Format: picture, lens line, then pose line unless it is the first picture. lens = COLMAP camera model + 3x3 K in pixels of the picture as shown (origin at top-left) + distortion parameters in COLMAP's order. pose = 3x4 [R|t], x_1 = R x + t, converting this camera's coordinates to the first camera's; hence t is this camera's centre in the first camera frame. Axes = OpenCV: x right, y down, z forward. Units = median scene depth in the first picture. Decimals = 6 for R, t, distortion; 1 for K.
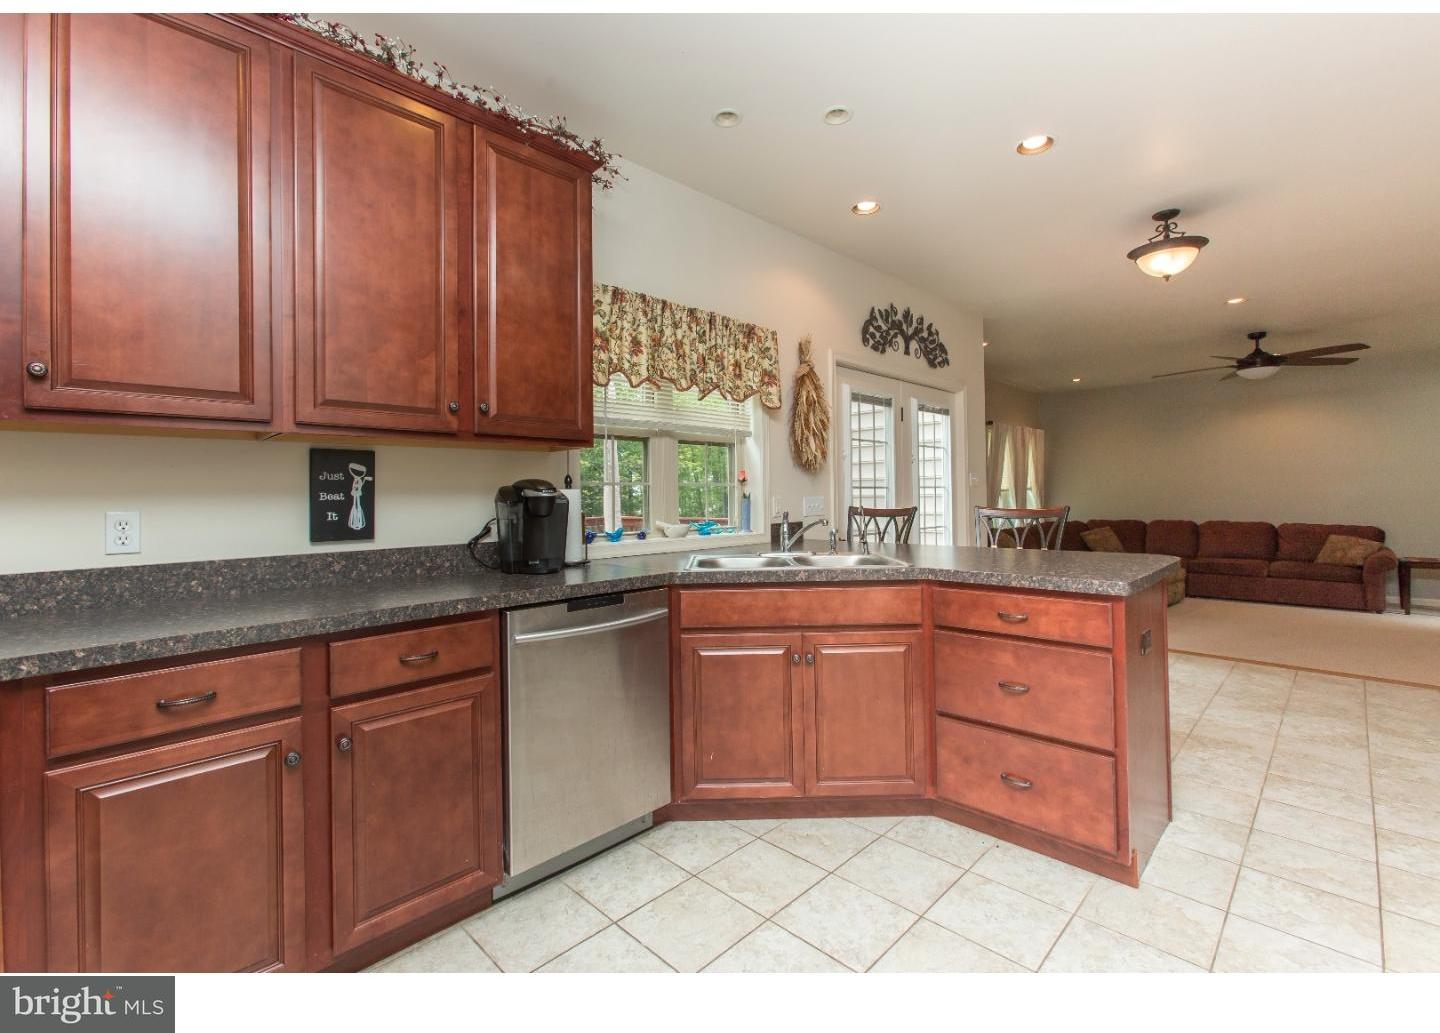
lens RADIAL K [[638.7, 0, 720.2], [0, 638.7, 488.8], [0, 0, 1]] dist [-0.001521, -0.000639]
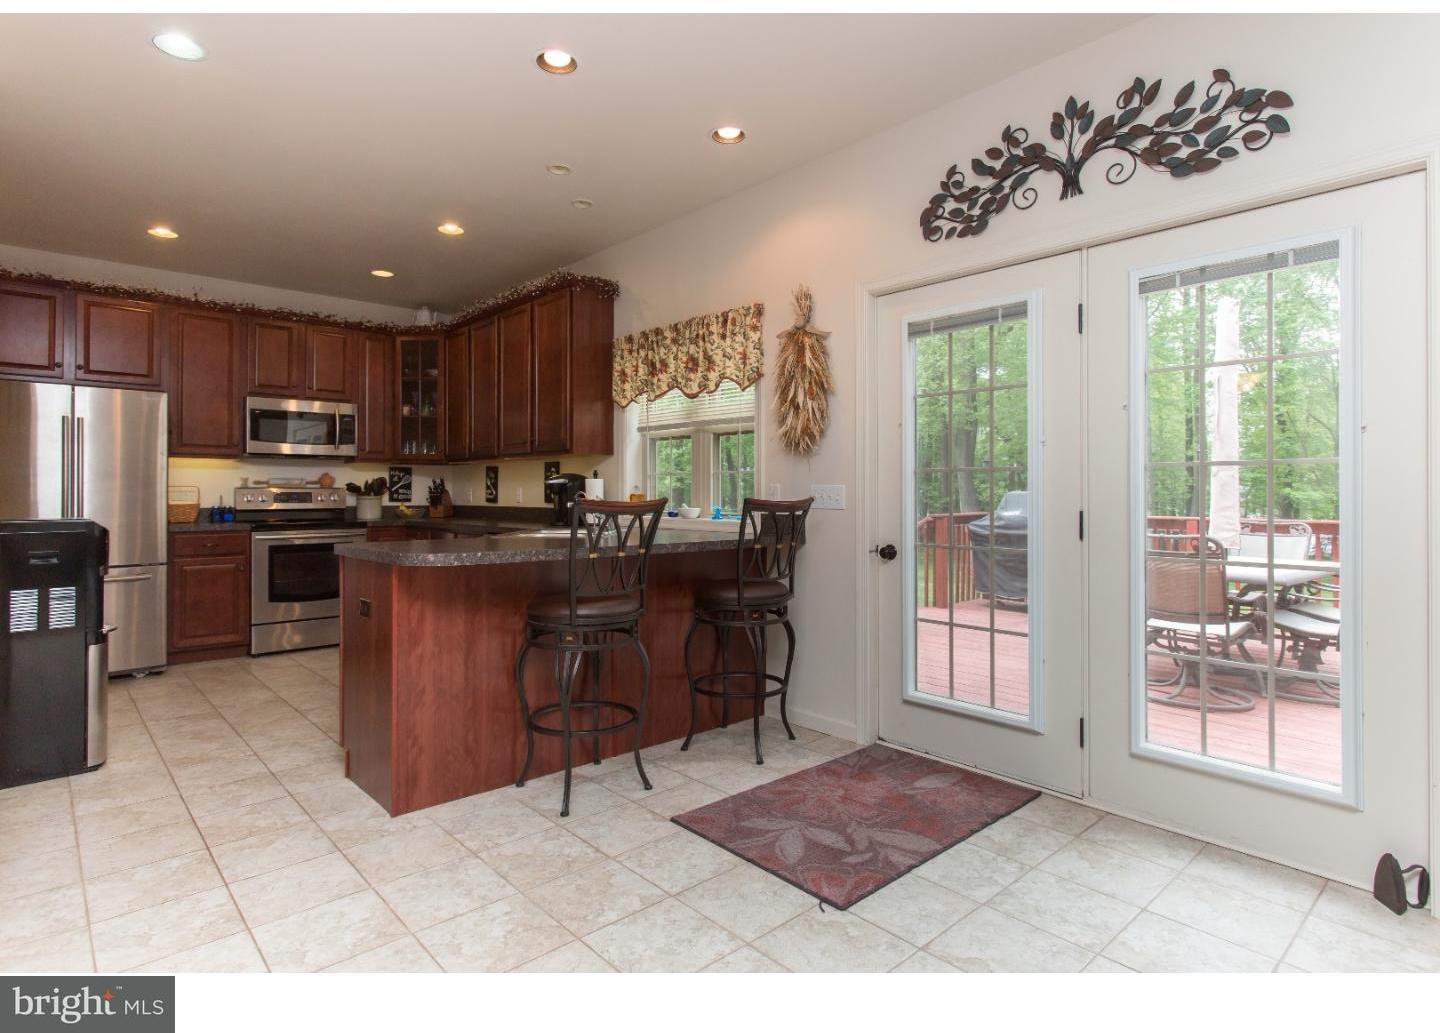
lens RADIAL K [[764.7, 0, 720.2], [0, 764.7, 487.5], [0, 0, 1]] dist [0.000253, 0.000265]
pose [[-0.053413, 0.013807, -0.998477, 1.633293], [0.011163, 0.999850, 0.013229, 0.002376], [0.998510, -0.010440, -0.053559, 1.388565]]
